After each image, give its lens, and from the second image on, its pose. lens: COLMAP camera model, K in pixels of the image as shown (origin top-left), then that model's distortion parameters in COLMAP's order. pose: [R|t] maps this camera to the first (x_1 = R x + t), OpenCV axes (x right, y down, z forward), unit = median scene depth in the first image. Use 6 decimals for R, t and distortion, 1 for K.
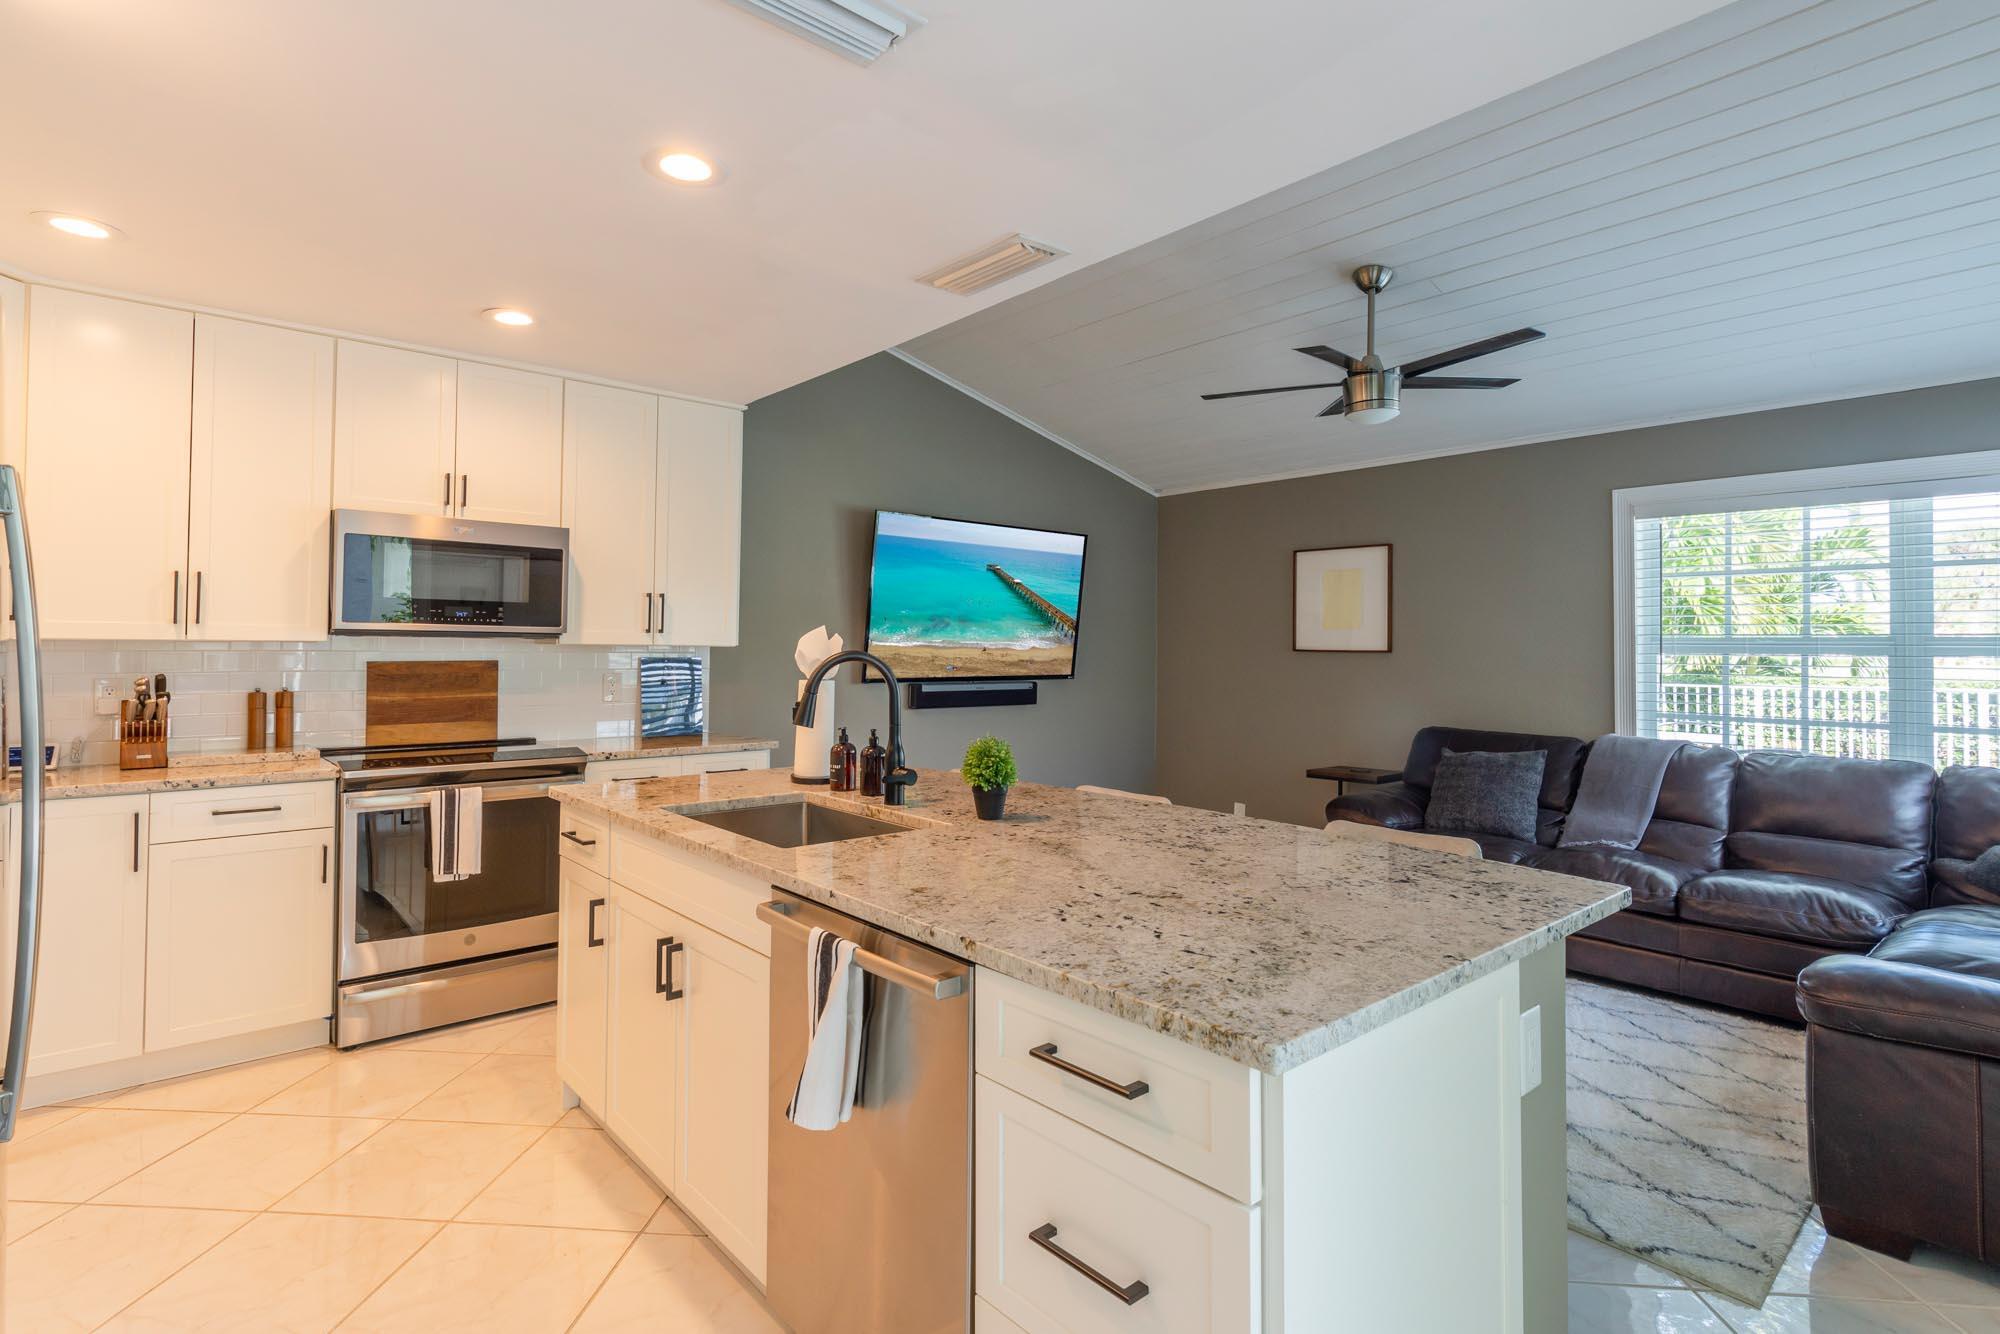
lens RADIAL K [[995.2, 0, 997.9], [0, 995.2, 627.8], [0, 0, 1]] dist [0.005547, 0.001119]
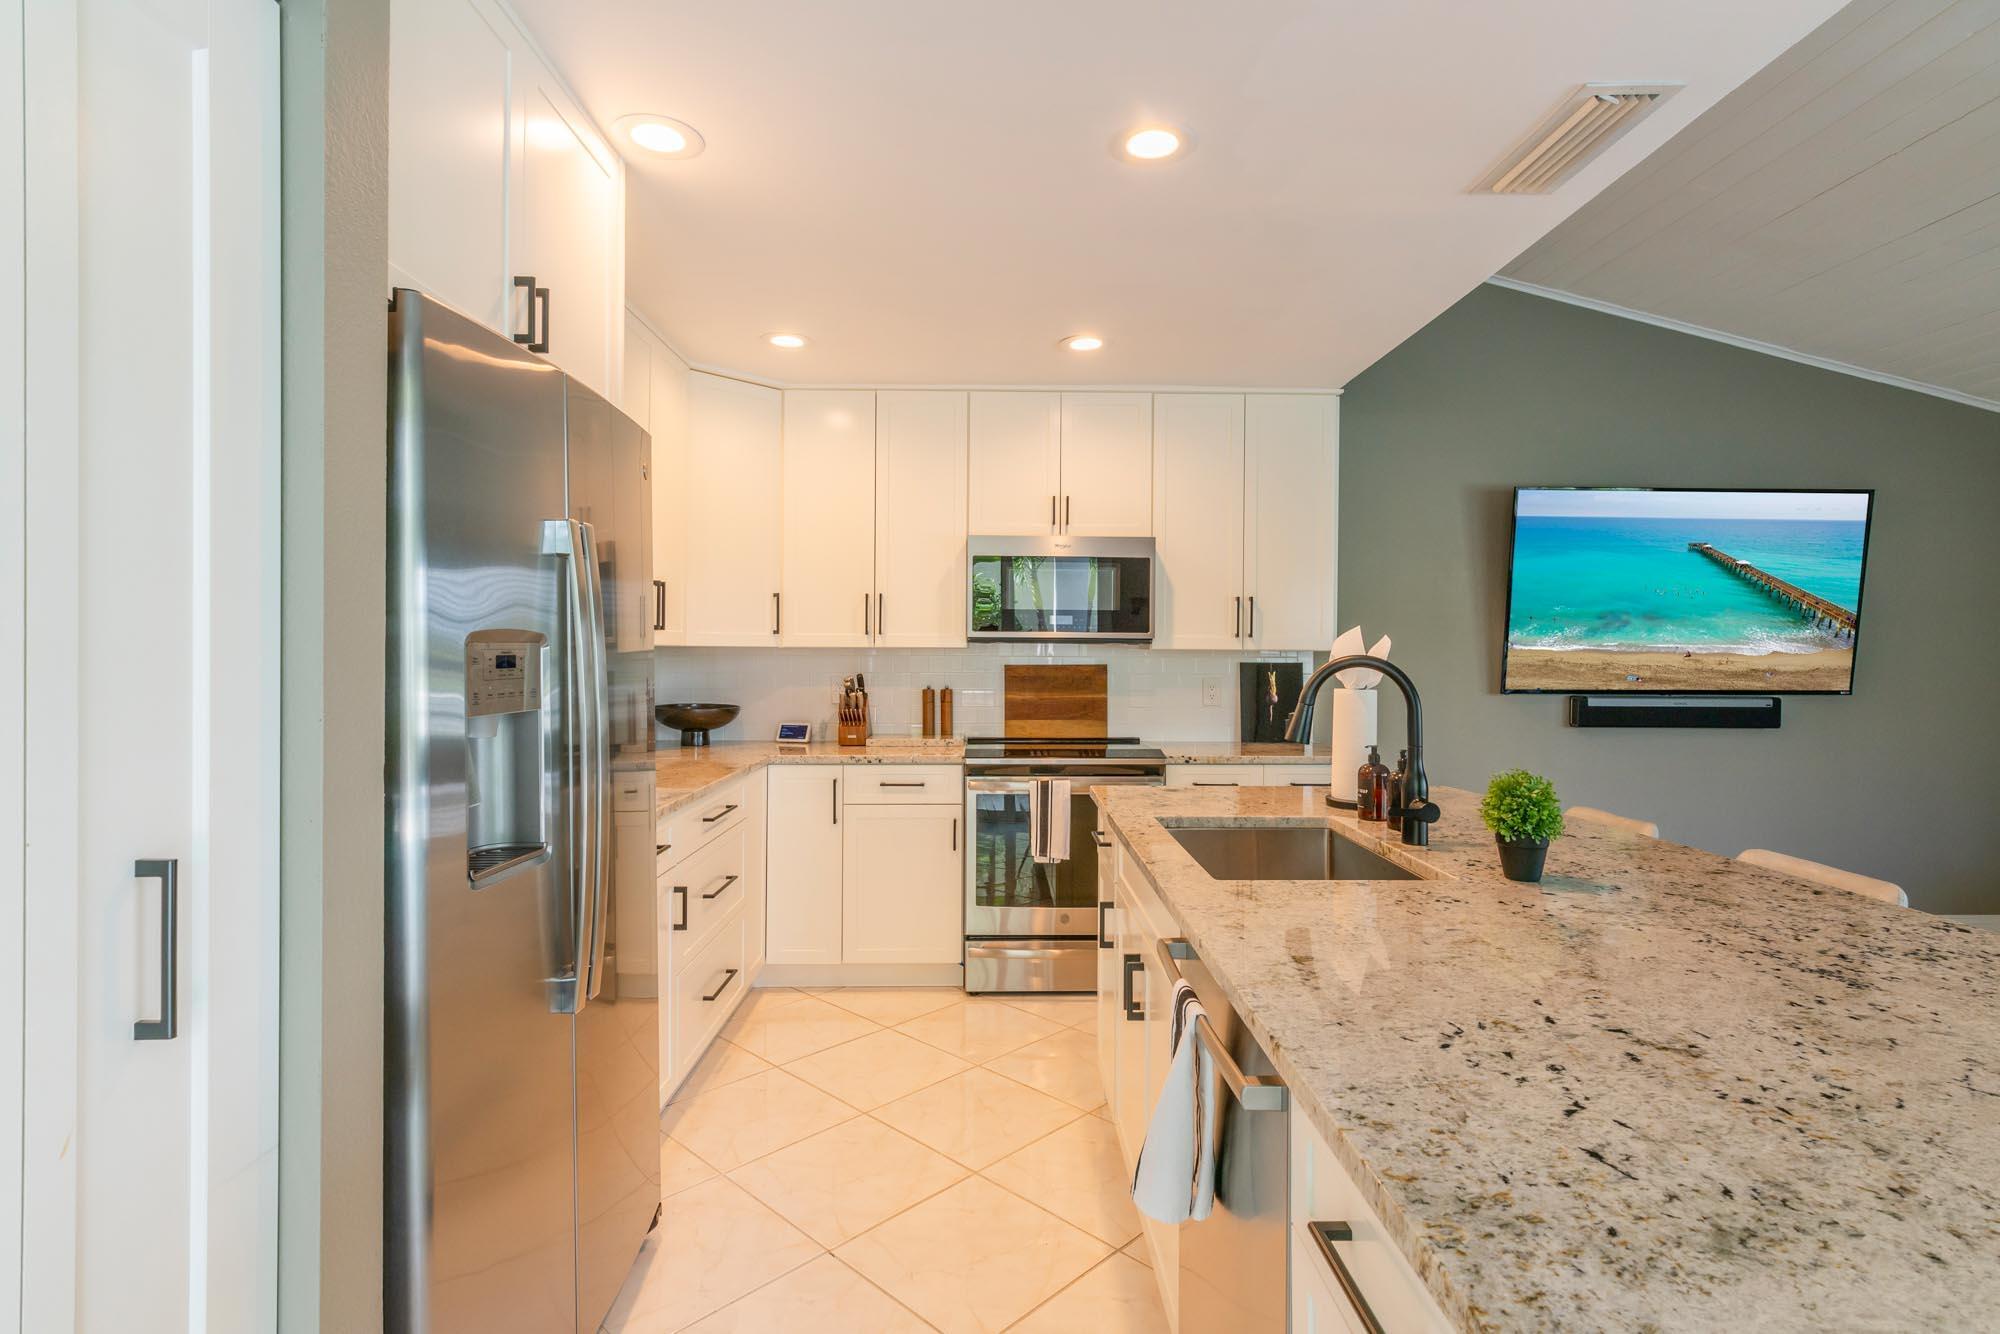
lens RADIAL K [[989.8, 0, 1002.0], [0, 989.8, 640.6], [0, 0, 1]] dist [0.003010, -0.000786]
pose [[0.763772, -0.009551, -0.645415, 0.107501], [0.013680, 0.999905, 0.001391, 0.003760], [0.645341, -0.009892, 0.763831, 0.111652]]
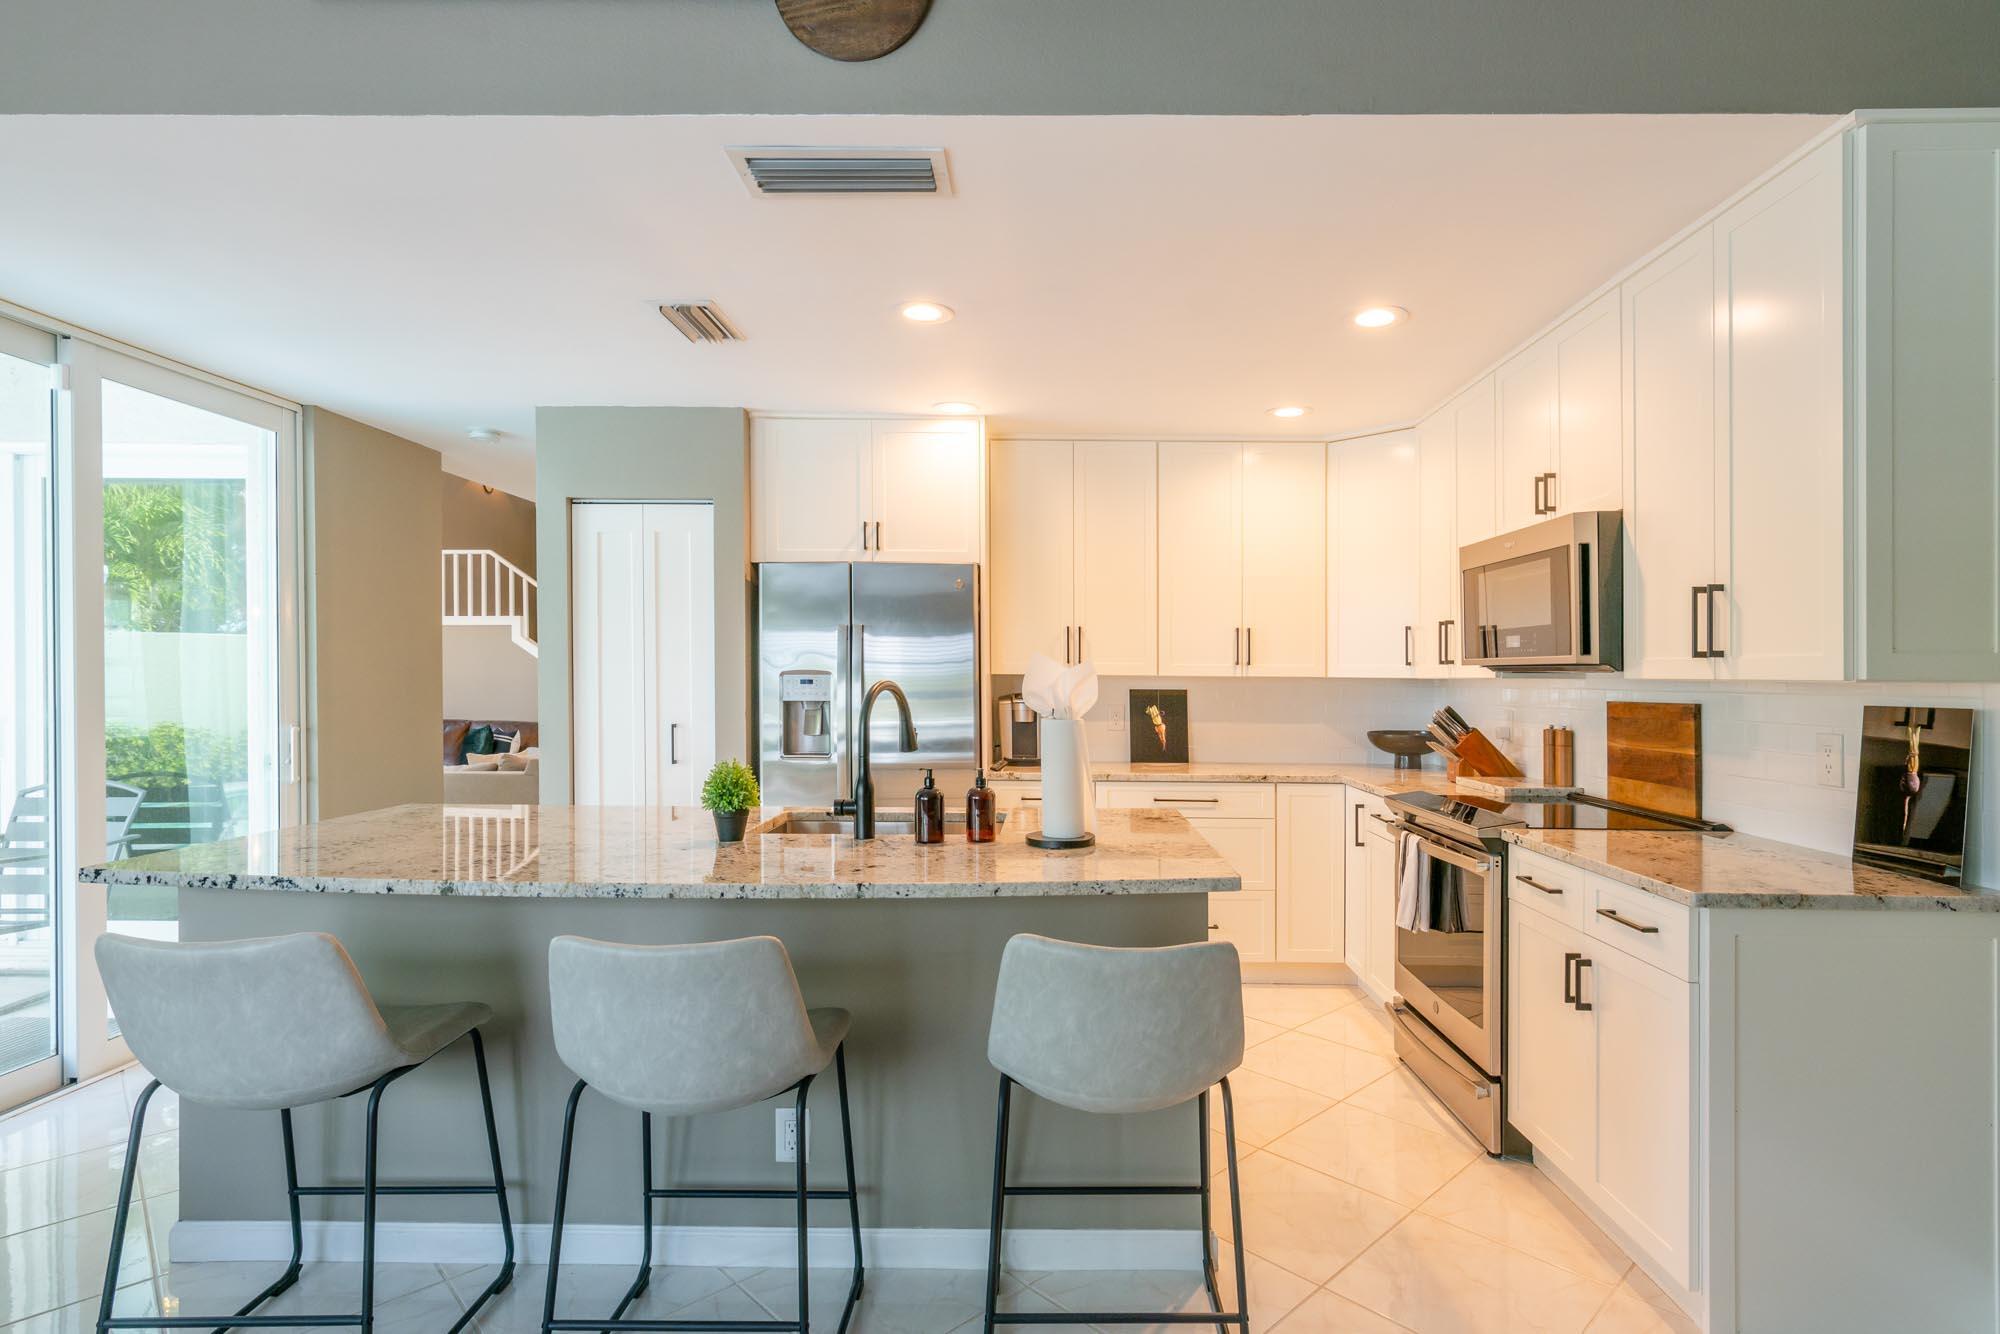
lens RADIAL K [[993.7, 0, 1032.6], [0, 993.7, 684.7], [0, 0, 1]] dist [-0.001568, 0.000128]
pose [[-0.663876, -0.007073, -0.747809, 0.327220], [0.005958, 0.999874, -0.014747, 0.028187], [0.747819, -0.014246, -0.663750, 1.154959]]
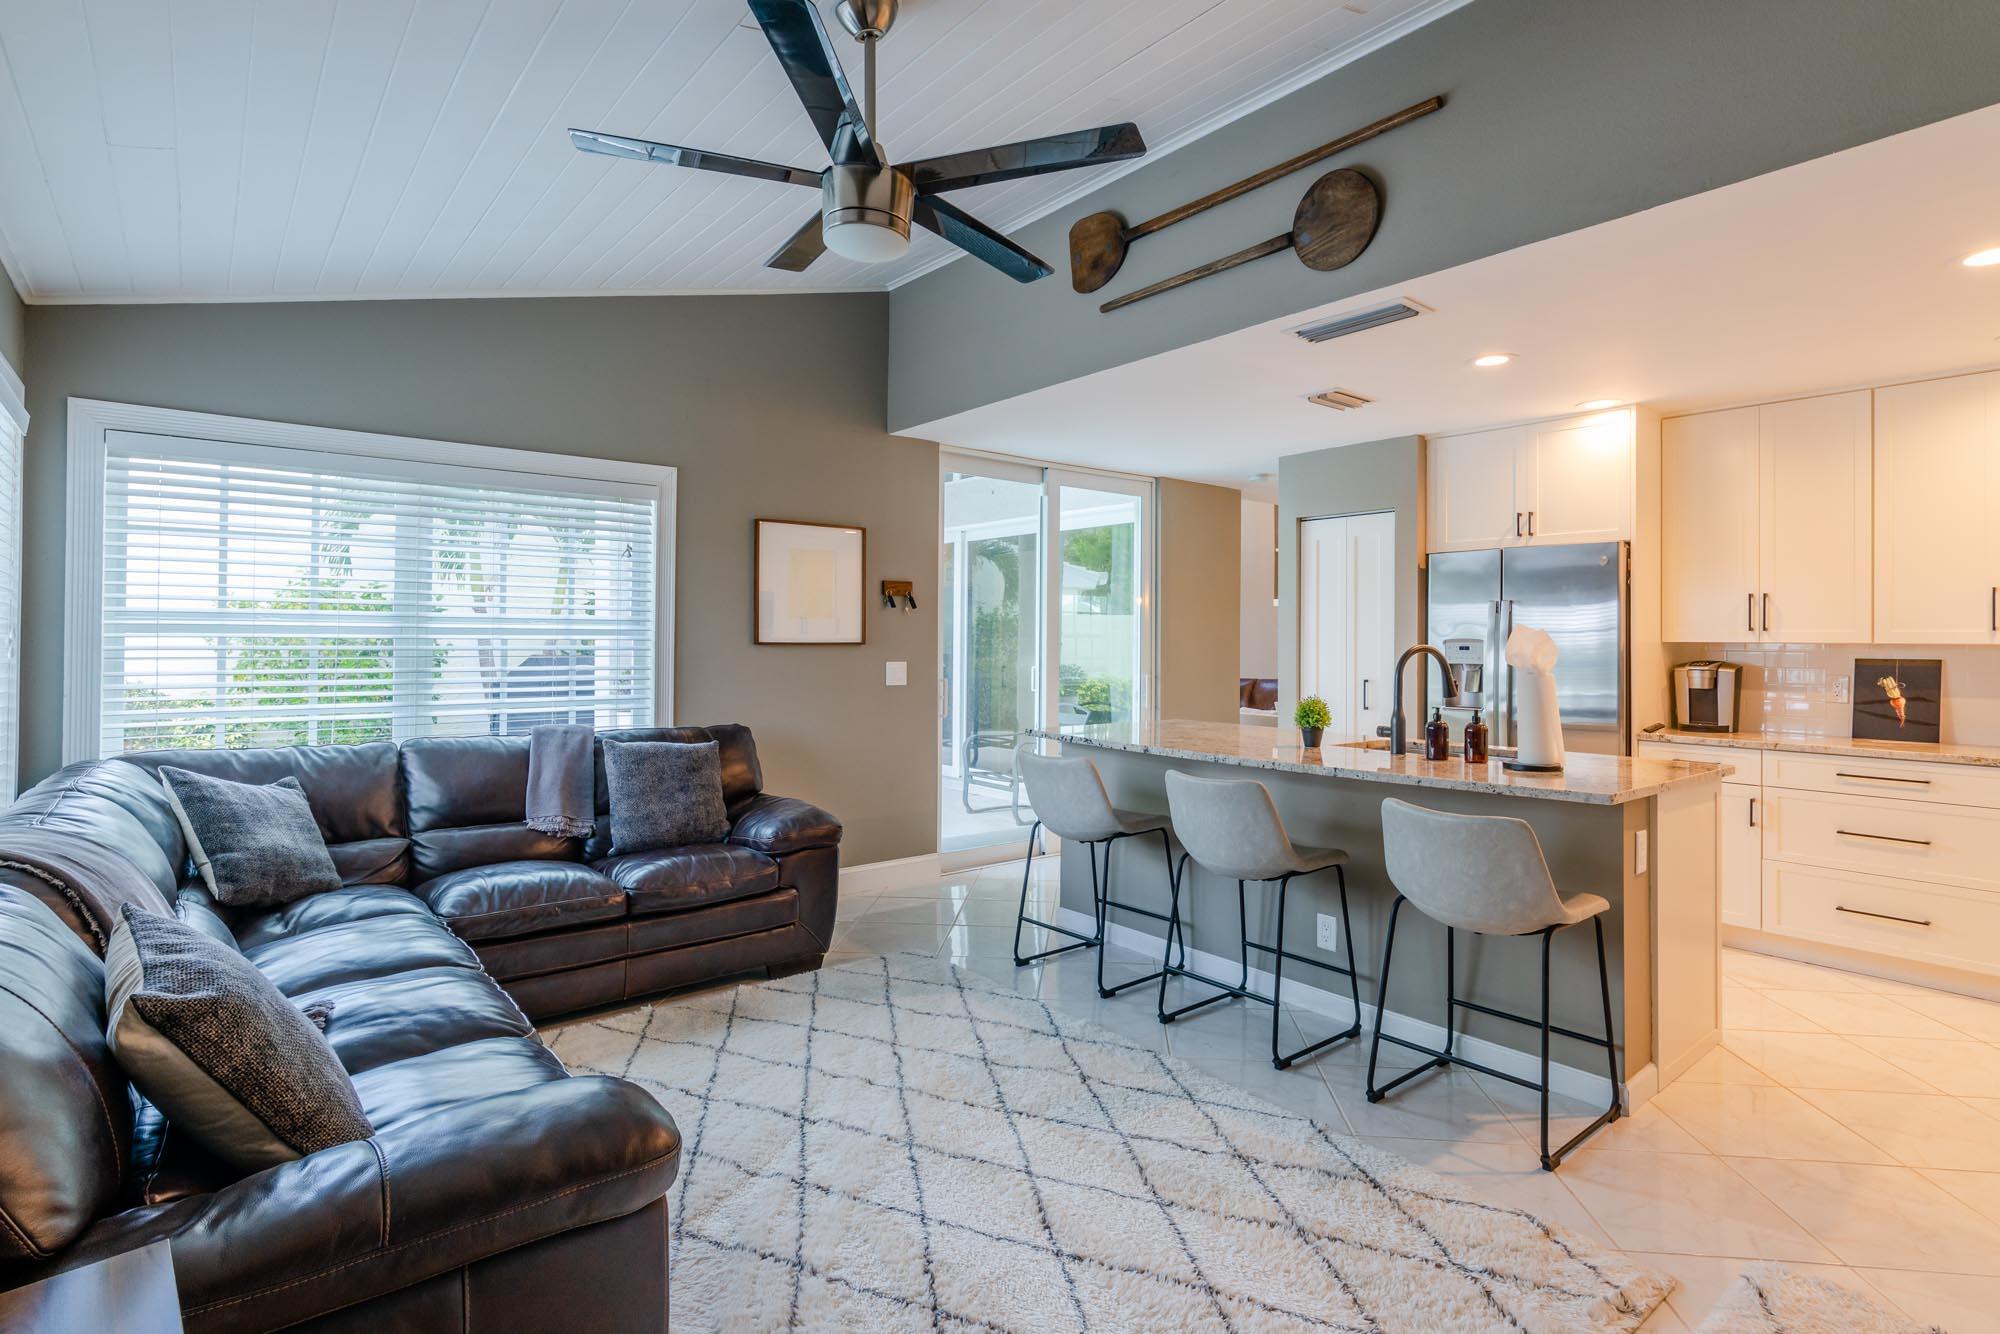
lens RADIAL K [[986.5, 0, 994.4], [0, 986.5, 633.3], [0, 0, 1]] dist [0.000803, 0.000057]
pose [[-0.999195, -0.014634, 0.037353, 0.268881], [-0.015848, 0.999348, -0.032432, 0.038956], [-0.036854, -0.032998, -0.998776, 1.551893]]
